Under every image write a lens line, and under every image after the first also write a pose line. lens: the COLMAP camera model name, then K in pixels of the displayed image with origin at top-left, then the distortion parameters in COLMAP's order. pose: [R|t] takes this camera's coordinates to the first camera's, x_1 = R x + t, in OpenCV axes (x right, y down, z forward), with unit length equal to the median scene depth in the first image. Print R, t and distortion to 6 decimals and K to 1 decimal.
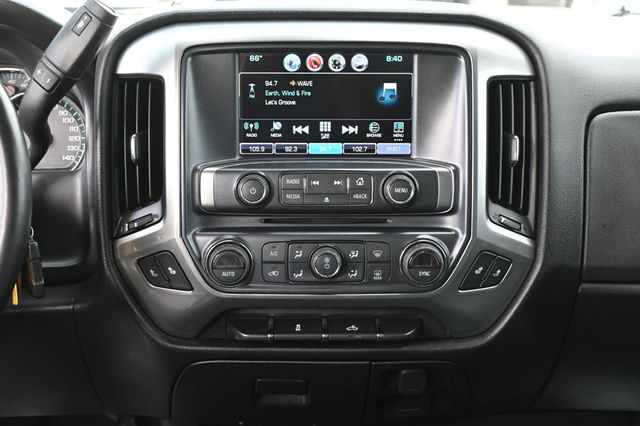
lens RADIAL K [[1043.9, 0, 319.1], [0, 1043.9, 212.6], [0, 0, 1]] dist [0.036435, 0.000000]
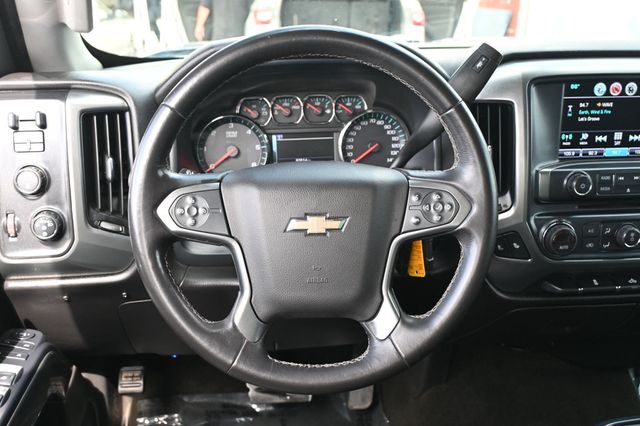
lens RADIAL K [[660.5, 0, 317.8], [0, 660.5, 213.9], [0, 0, 1]] dist [0.003340, 0.000000]
pose [[0.995940, -0.030471, 0.084711, -0.464128], [0.024339, 0.997071, 0.072502, -0.053375], [-0.086672, -0.070146, 0.993764, 0.169366]]
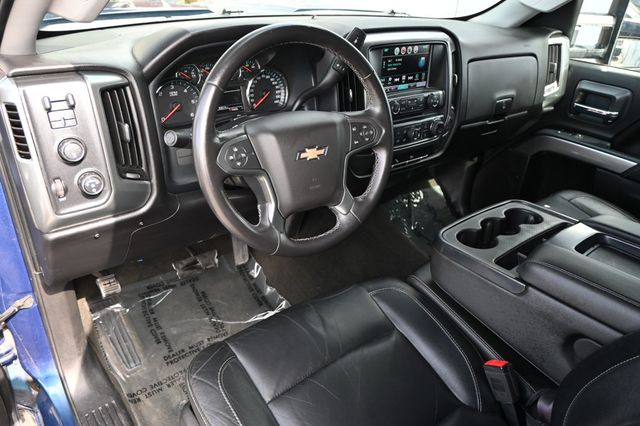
lens RADIAL K [[462.3, 0, 318.1], [0, 462.3, 212.6], [0, 0, 1]] dist [-0.002674, -0.007542]
pose [[0.803422, -0.247997, 0.541305, -0.821013], [0.091524, 0.949763, 0.299288, -0.124936], [-0.588334, -0.190912, 0.785758, 0.211936]]
